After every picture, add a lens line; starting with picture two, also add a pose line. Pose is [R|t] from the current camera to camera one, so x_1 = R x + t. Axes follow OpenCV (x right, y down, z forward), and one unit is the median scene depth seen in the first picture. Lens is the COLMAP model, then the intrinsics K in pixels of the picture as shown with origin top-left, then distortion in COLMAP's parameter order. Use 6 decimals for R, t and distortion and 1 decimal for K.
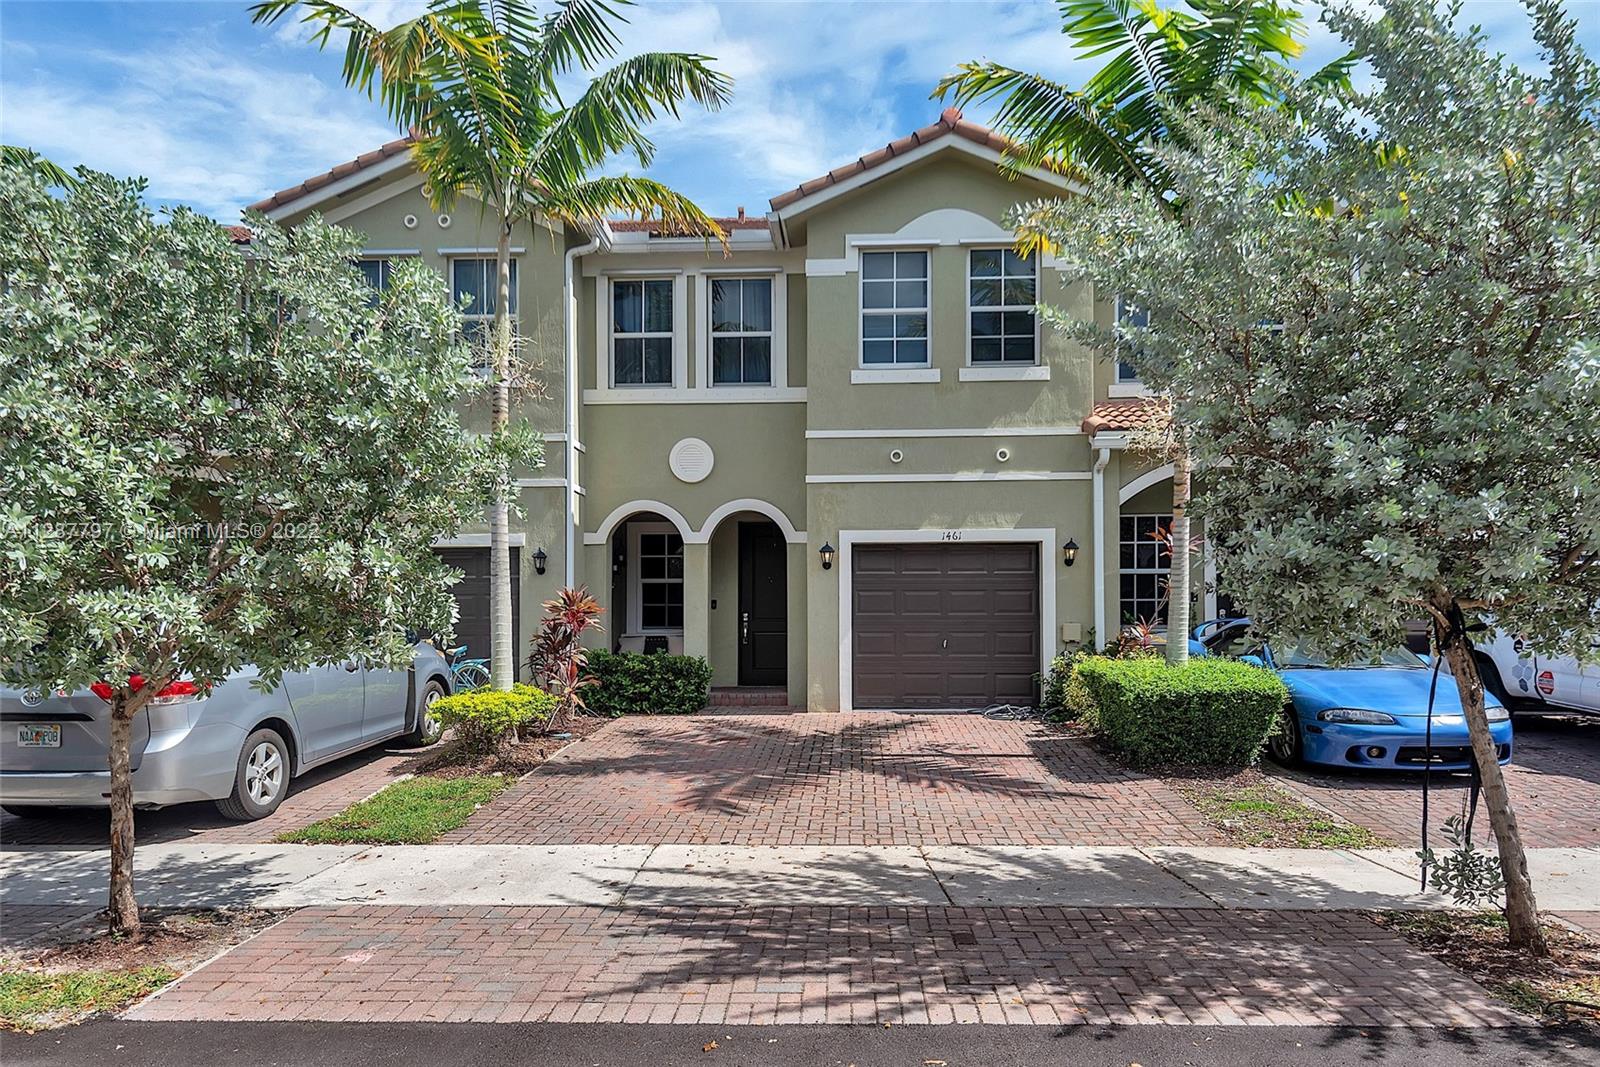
lens RADIAL K [[1012.3, 0, 799.3], [0, 1012.3, 575.6], [0, 0, 1]] dist [0.043084, -0.000067]
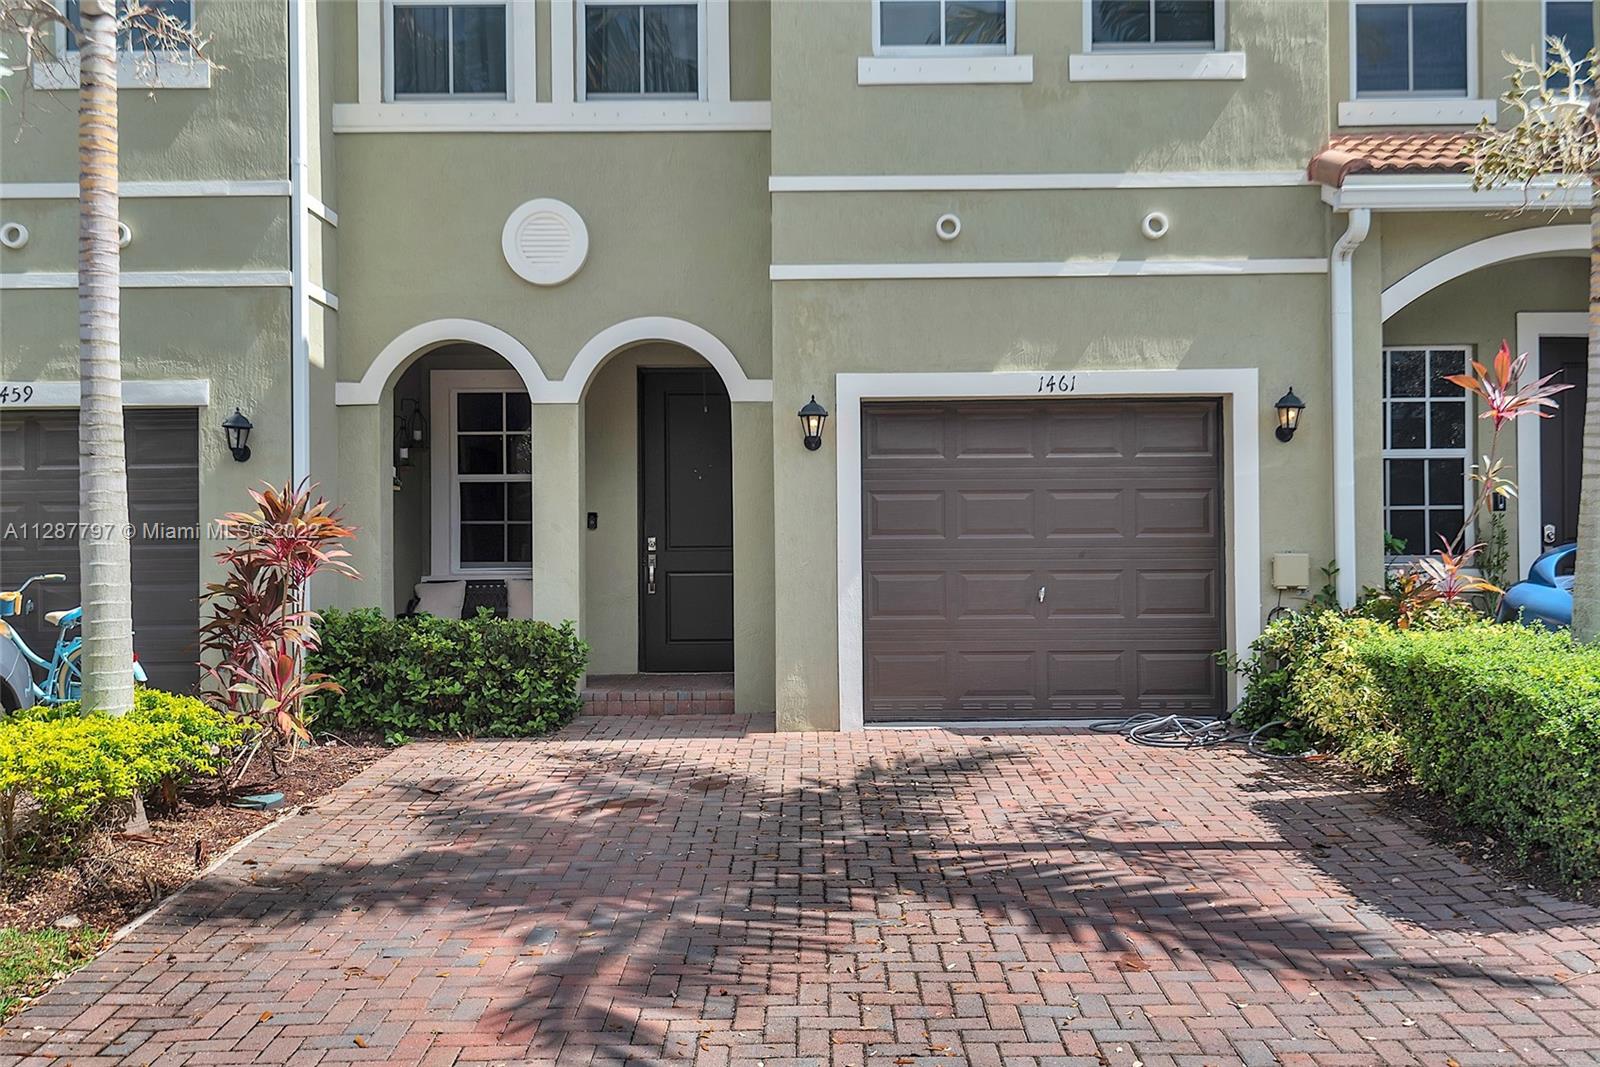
lens RADIAL K [[1480.1, 0, 800.0], [0, 1480.1, 533.5], [0, 0, 1]] dist [0.014929, 0.003102]
pose [[0.998823, -0.004841, 0.048258, -0.015145], [0.003133, 0.999368, 0.035409, 0.009463], [-0.048399, -0.035216, 0.998207, 0.259013]]
